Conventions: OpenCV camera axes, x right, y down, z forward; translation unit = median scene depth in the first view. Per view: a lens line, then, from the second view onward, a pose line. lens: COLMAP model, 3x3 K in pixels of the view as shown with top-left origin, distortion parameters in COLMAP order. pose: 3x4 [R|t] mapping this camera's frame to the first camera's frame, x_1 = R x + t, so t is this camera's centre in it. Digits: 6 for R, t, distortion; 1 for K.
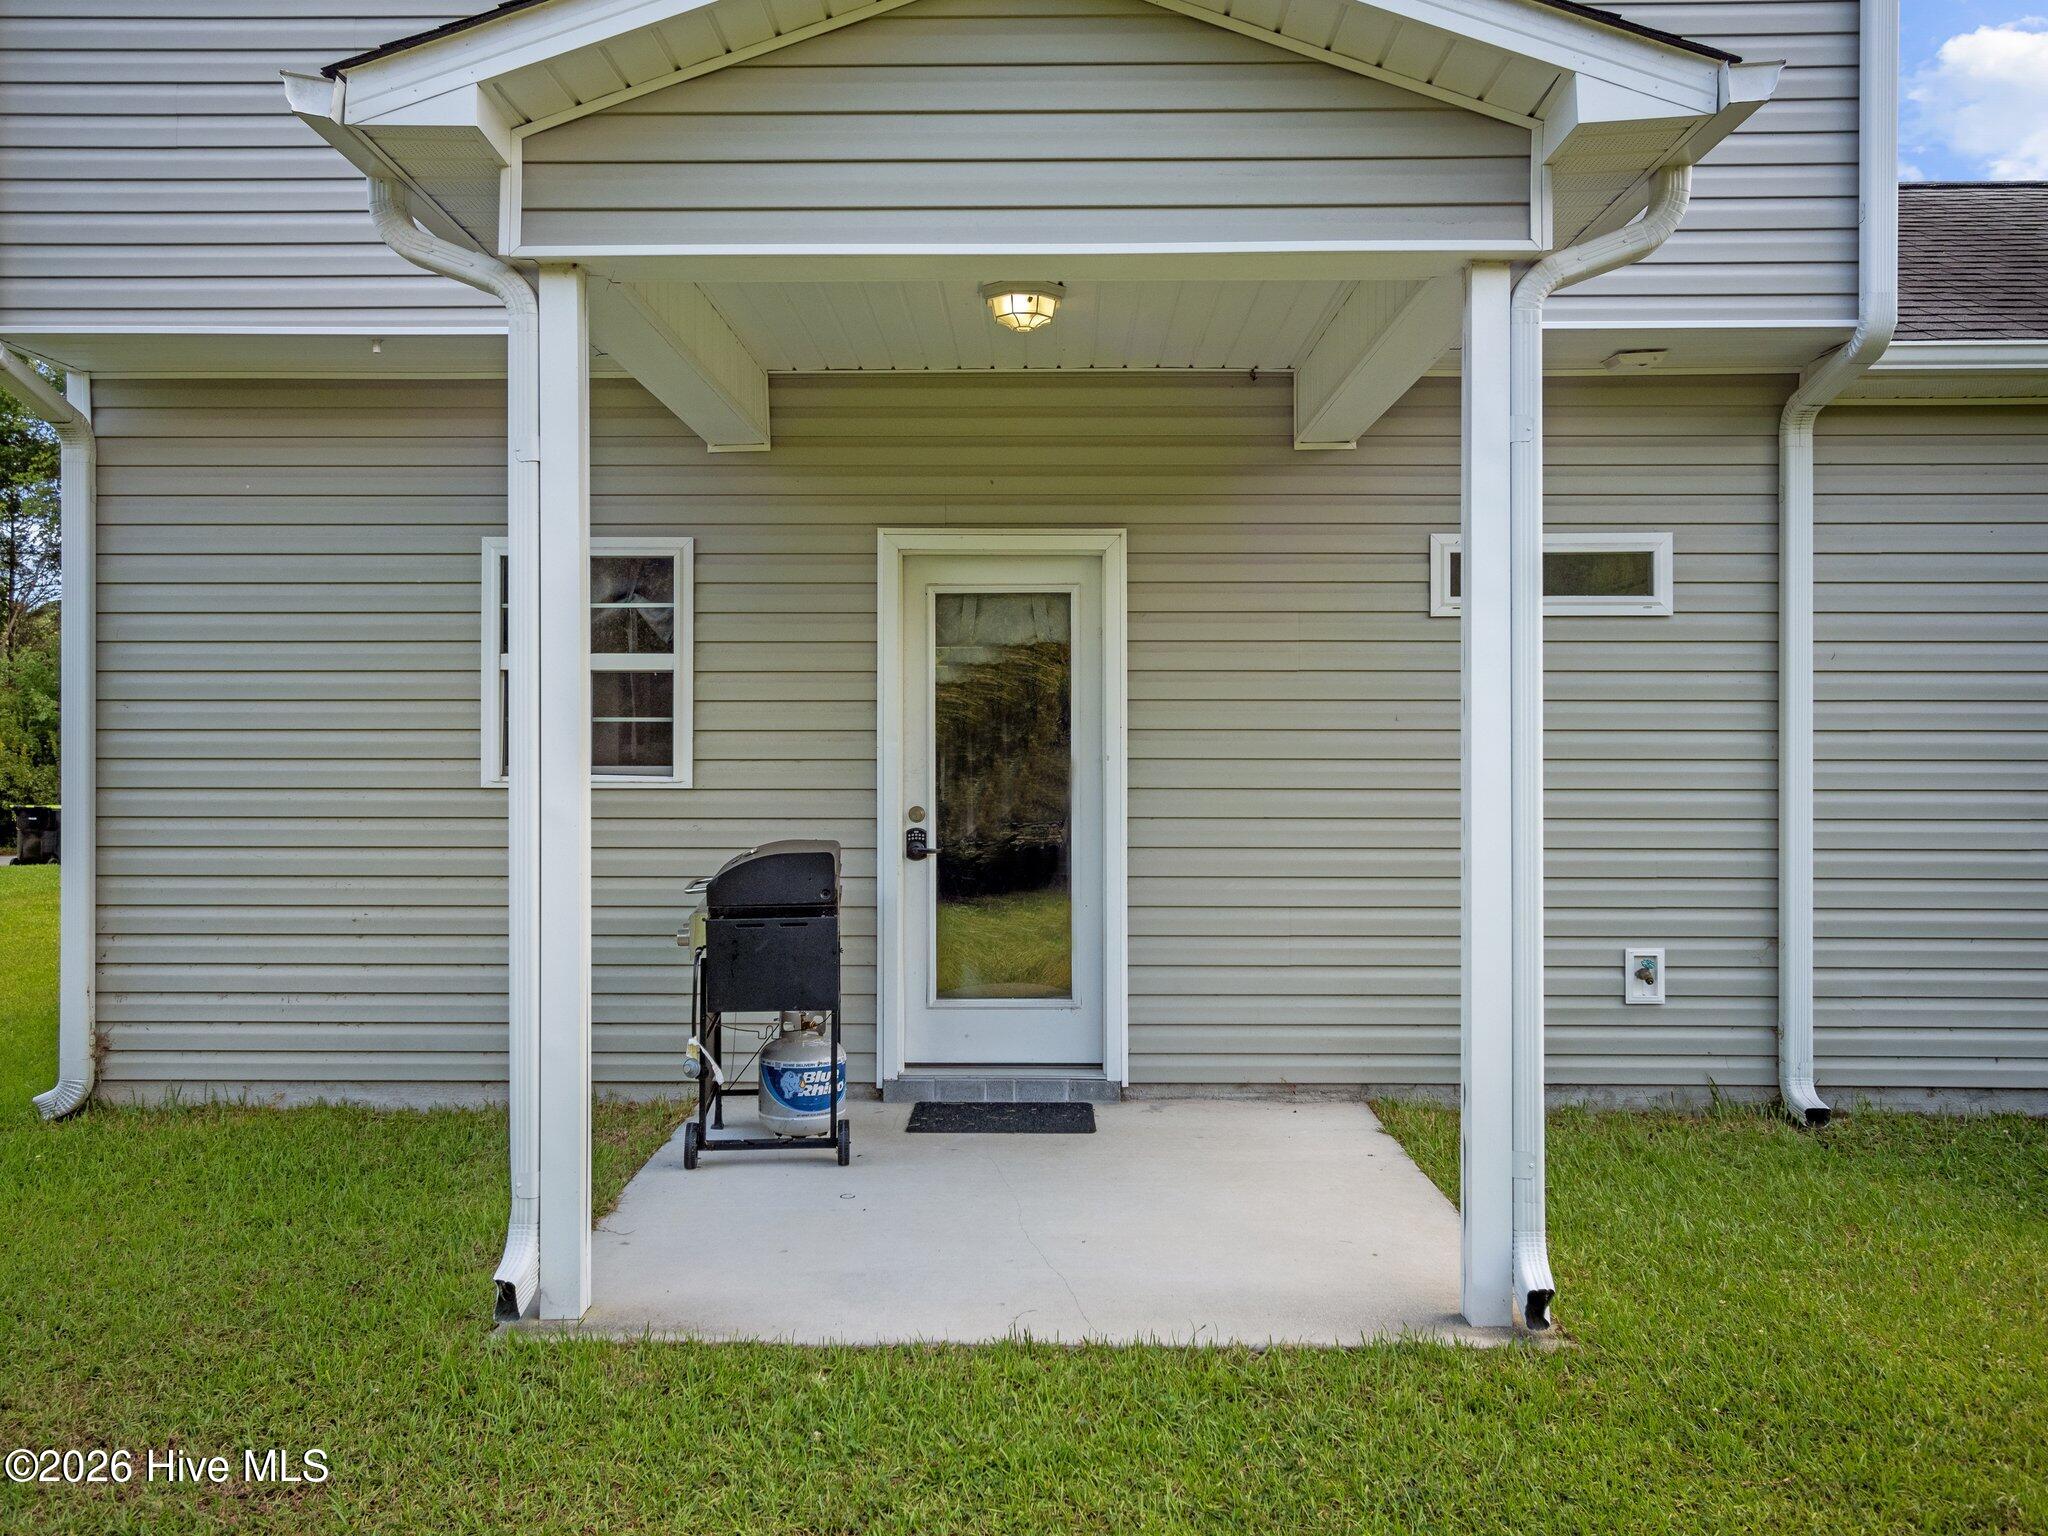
lens RADIAL K [[1659.9, 0, 1024.0], [0, 1659.9, 768.0], [0, 0, 1]] dist [0.008505, 0.007559]
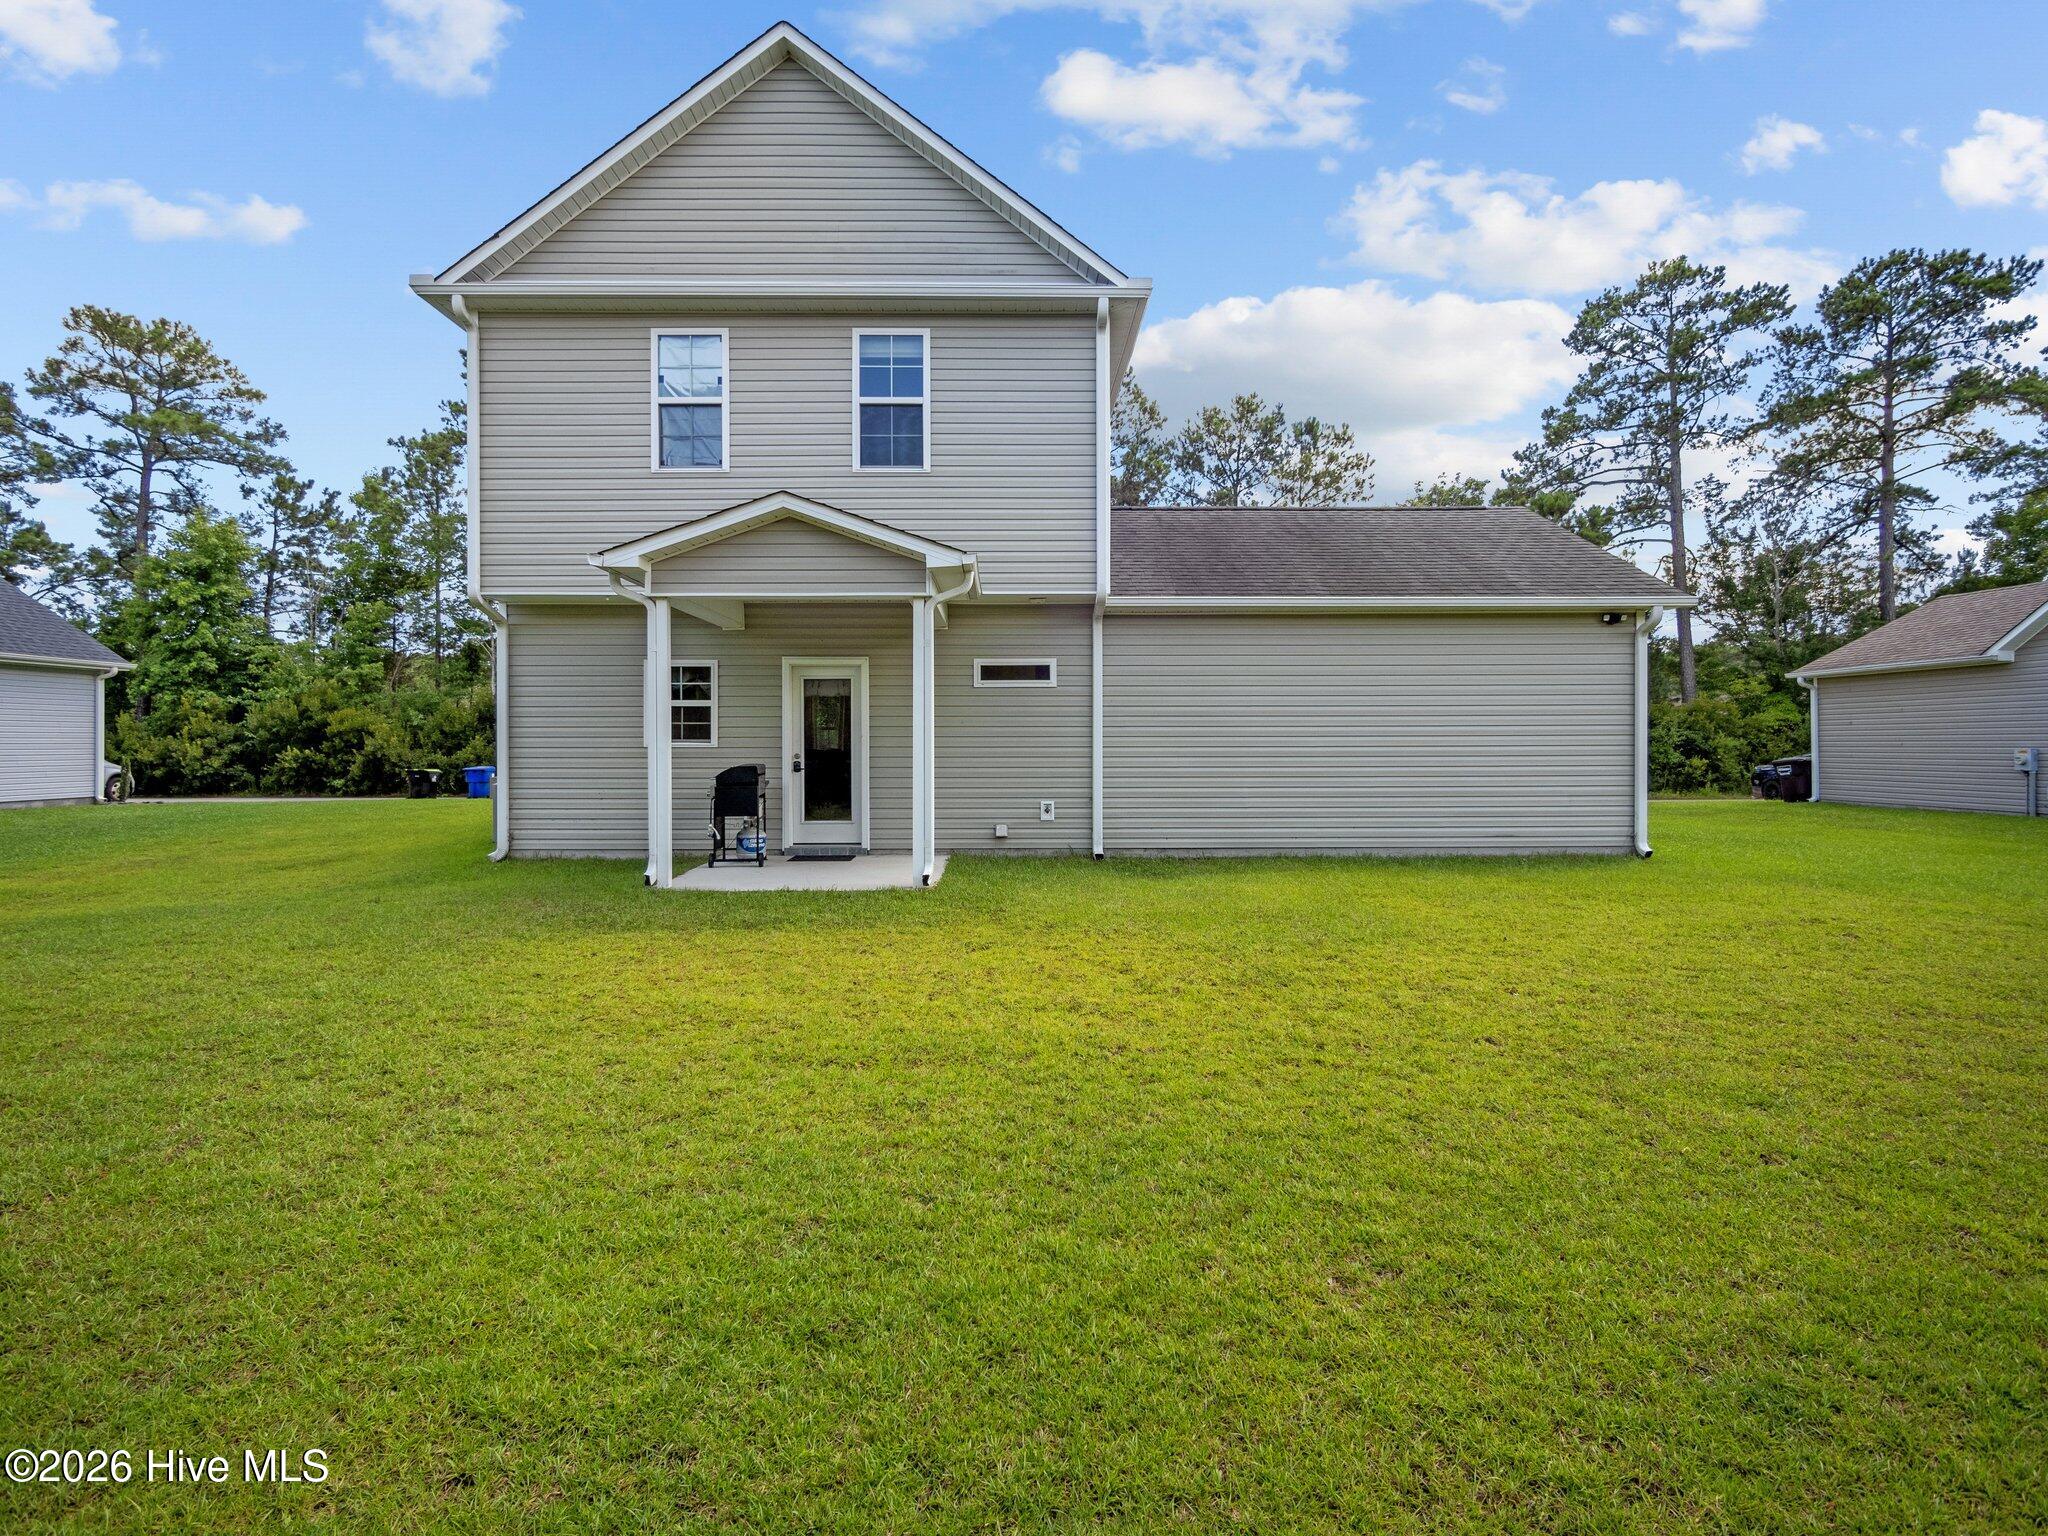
lens RADIAL K [[1041.5, 0, 1024.5], [0, 1041.5, 750.0], [0, 0, 1]] dist [-0.001113, -0.000188]
pose [[0.999711, -0.002554, 0.023914, 0.290750], [0.002636, 0.999991, -0.003385, 0.025191], [-0.023905, 0.003447, 0.999708, -0.822421]]
